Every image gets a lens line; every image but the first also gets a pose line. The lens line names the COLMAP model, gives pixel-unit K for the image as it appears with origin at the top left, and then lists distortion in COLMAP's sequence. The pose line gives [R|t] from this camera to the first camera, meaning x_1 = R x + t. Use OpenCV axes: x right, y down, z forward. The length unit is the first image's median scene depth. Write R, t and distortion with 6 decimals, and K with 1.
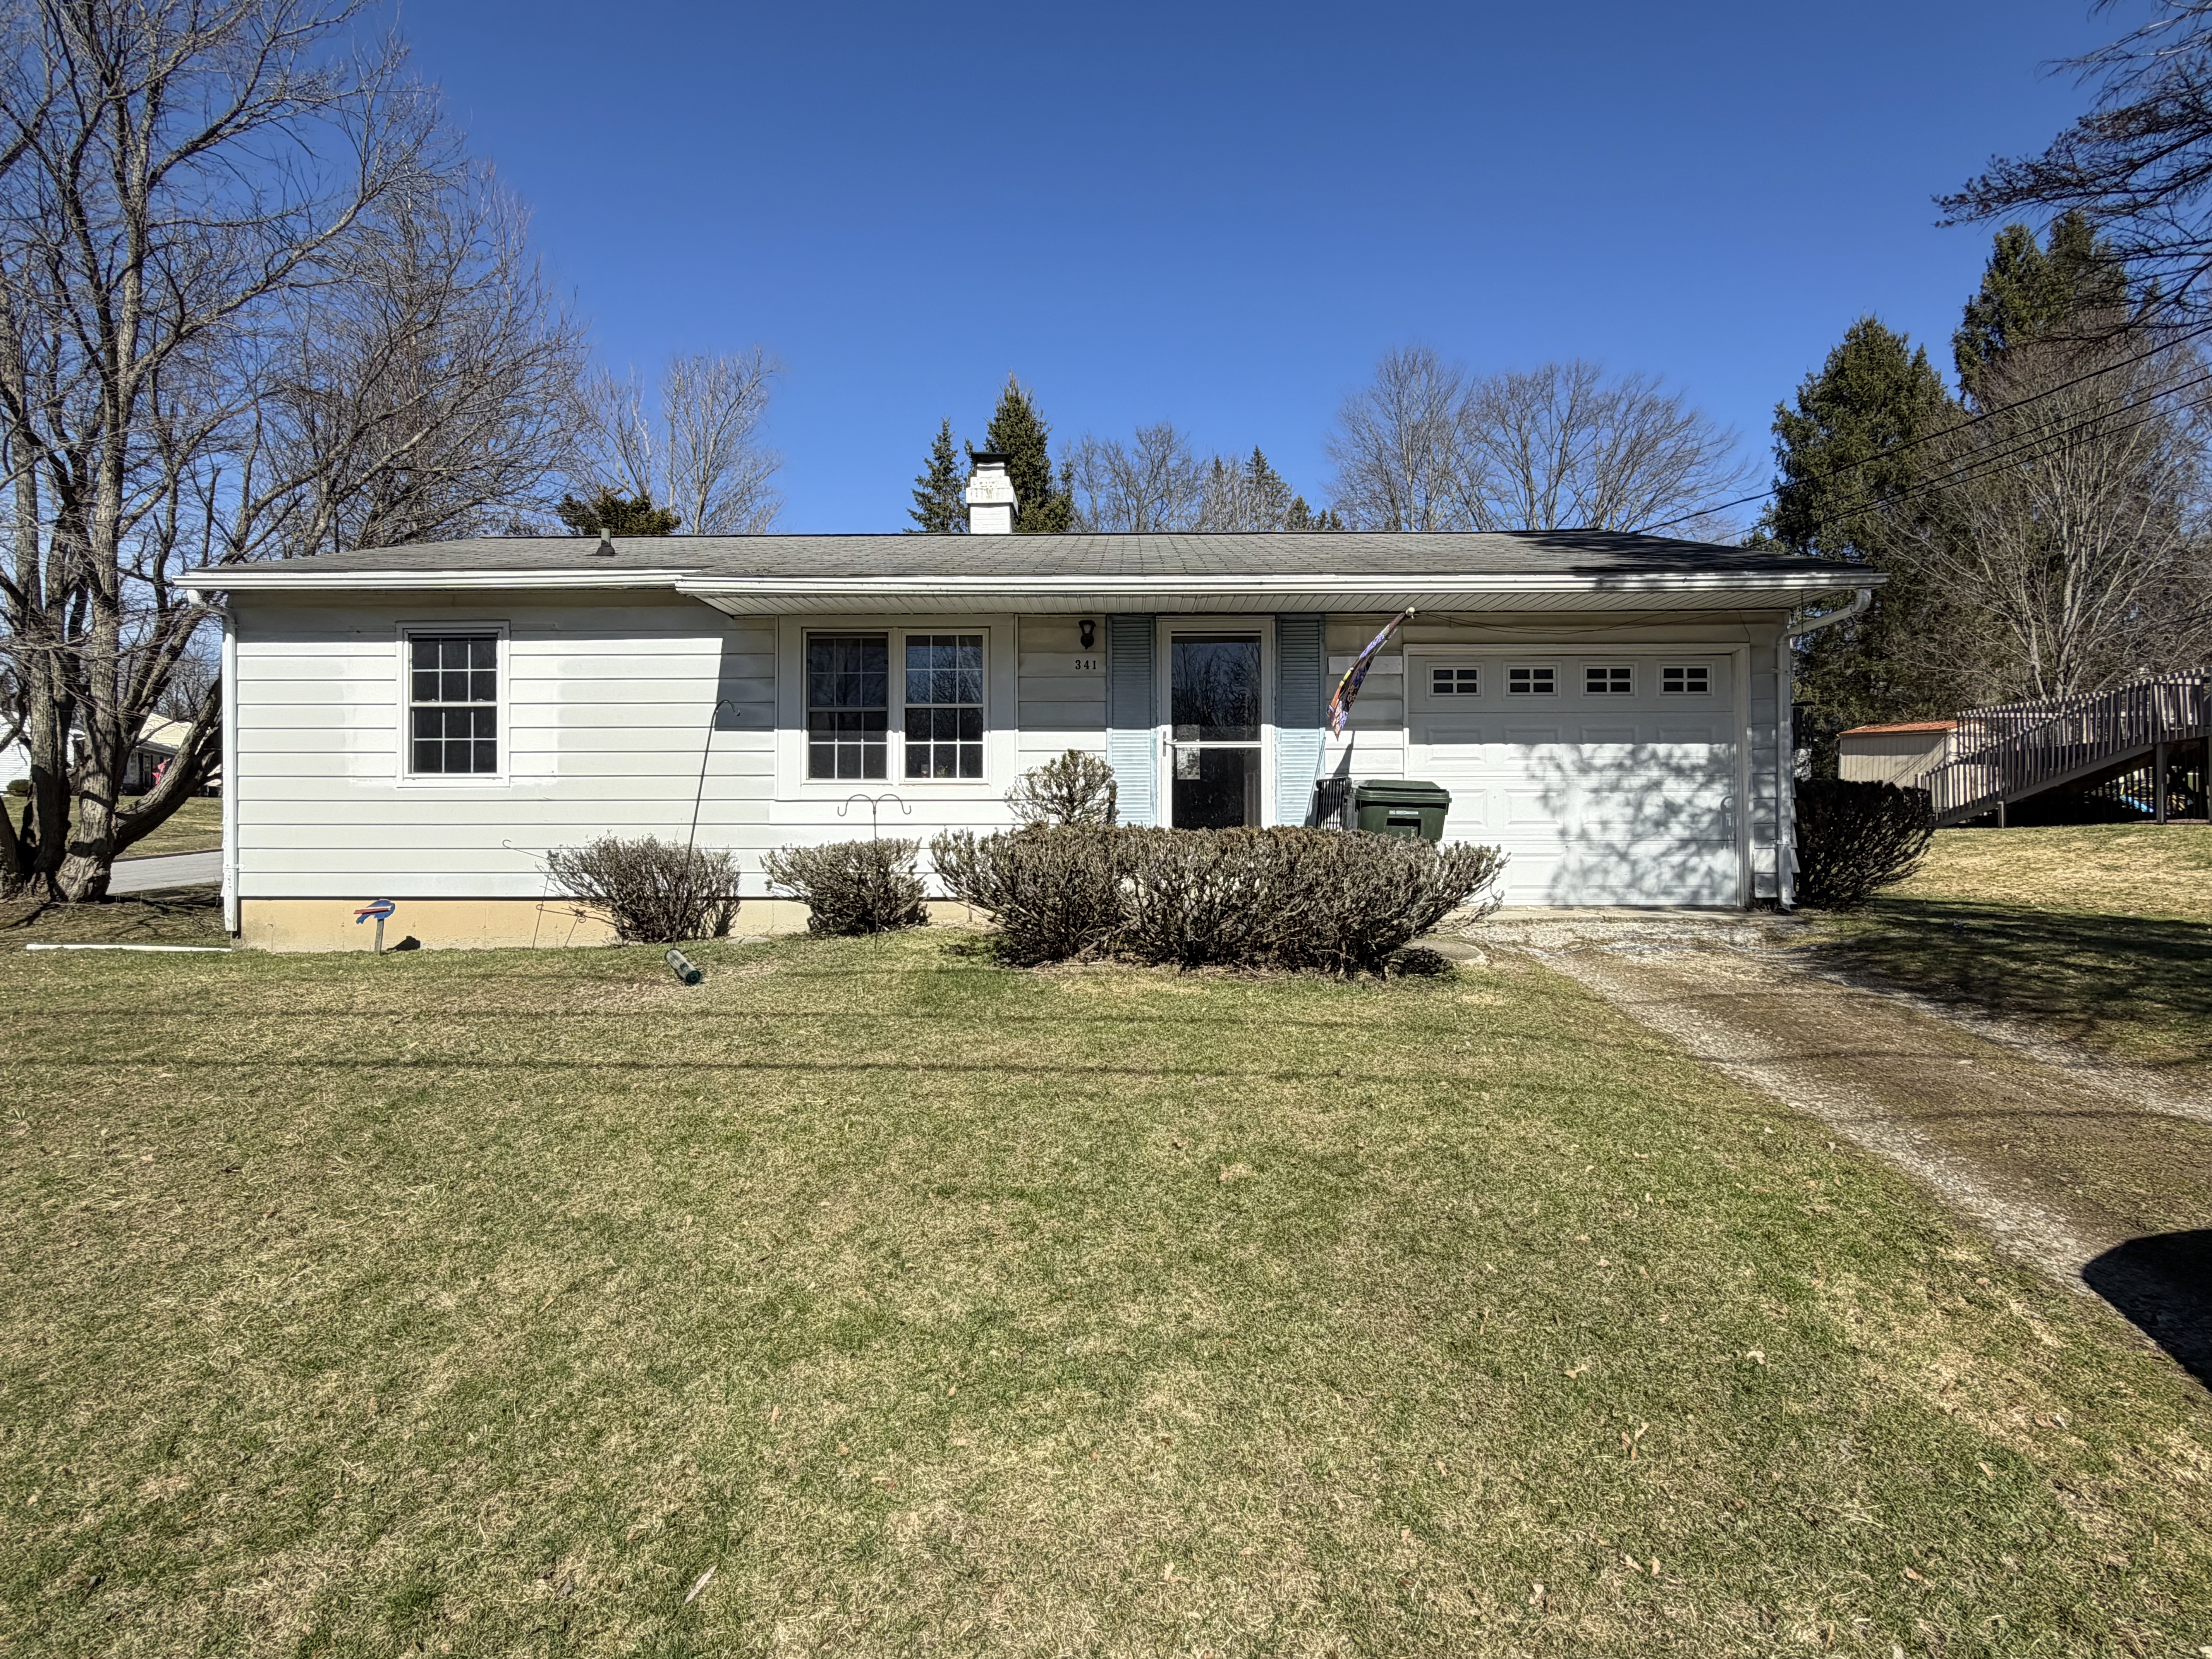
lens RADIAL K [[1125.2, 0, 1095.6], [0, 1125.2, 836.7], [0, 0, 1]] dist [-0.001816, -0.000831]
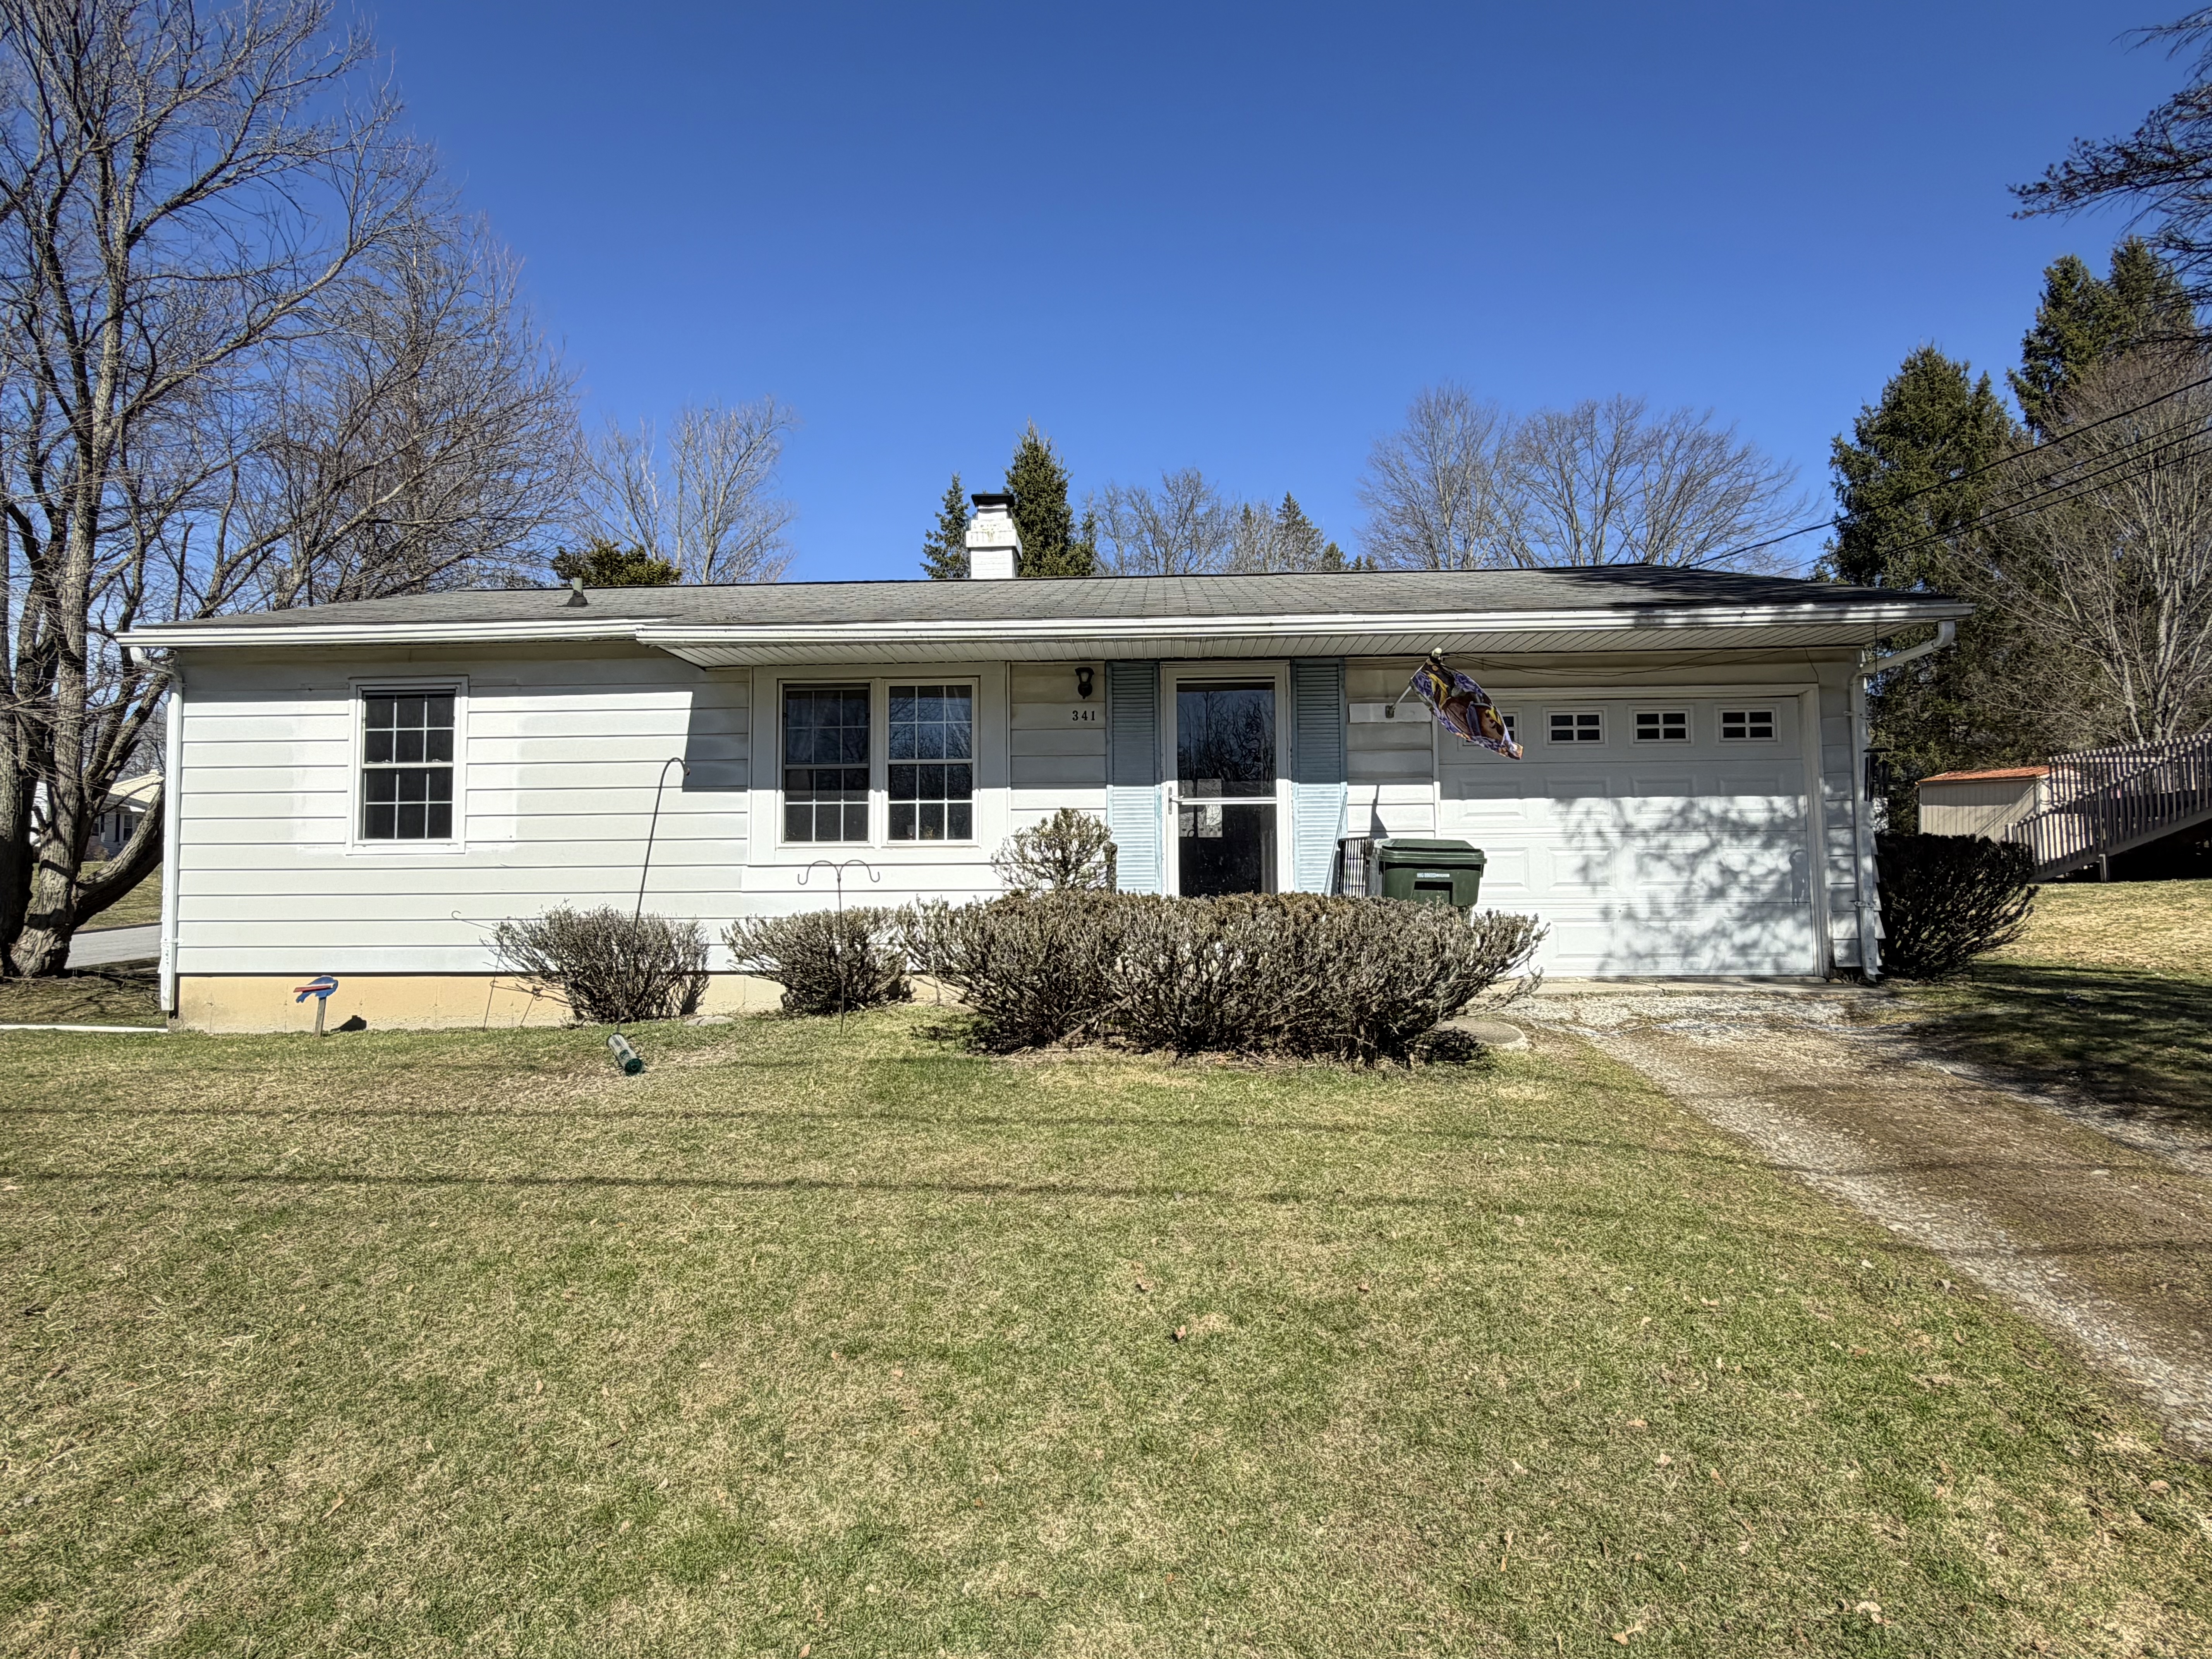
lens RADIAL K [[1161.3, 0, 1104.7], [0, 1161.3, 823.8], [0, 0, 1]] dist [-0.002498, 0.000021]
pose [[0.999603, -0.008407, -0.026891, 0.033473], [0.006748, 0.998101, -0.061223, -0.006610], [0.027354, 0.061017, 0.997762, 0.059327]]
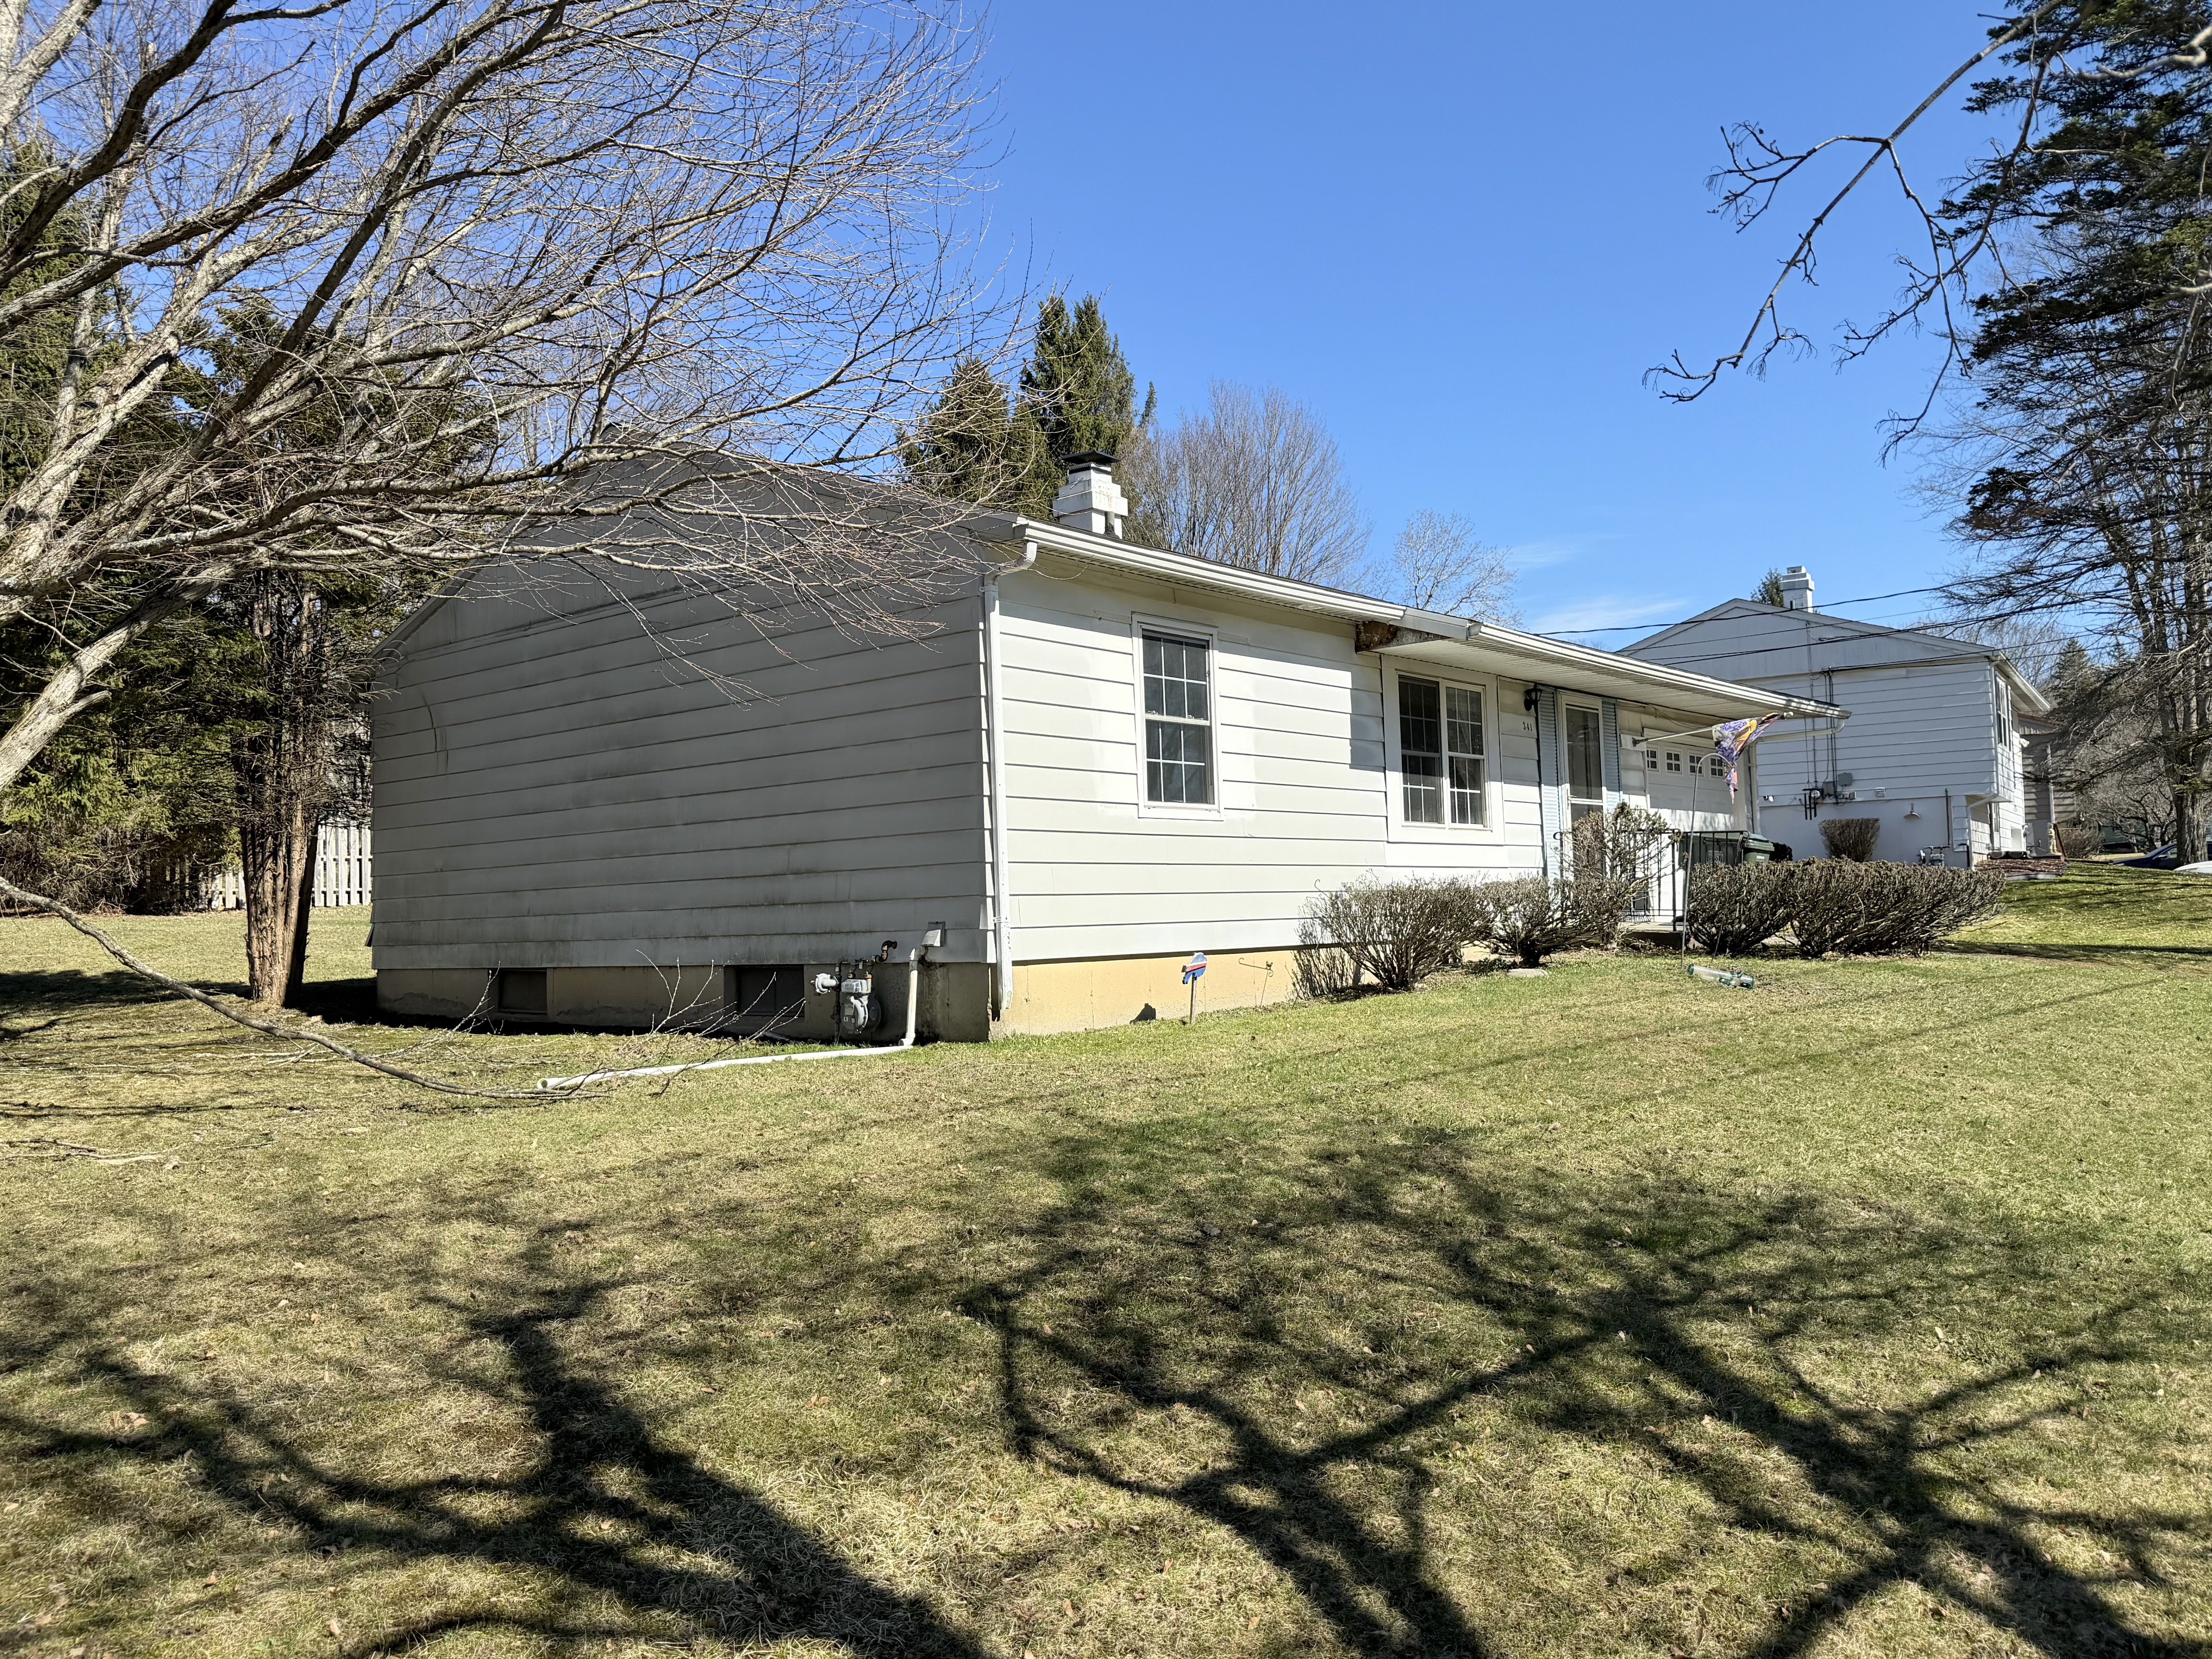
lens RADIAL K [[1679.3, 0, 1105.3], [0, 1679.3, 830.3], [0, 0, 1]] dist [0.003682, 0.000220]
pose [[0.628721, 0.021990, 0.777320, -1.600014], [0.023927, 0.998580, -0.047602, 0.021297], [-0.777263, 0.048527, 0.627302, 0.277278]]
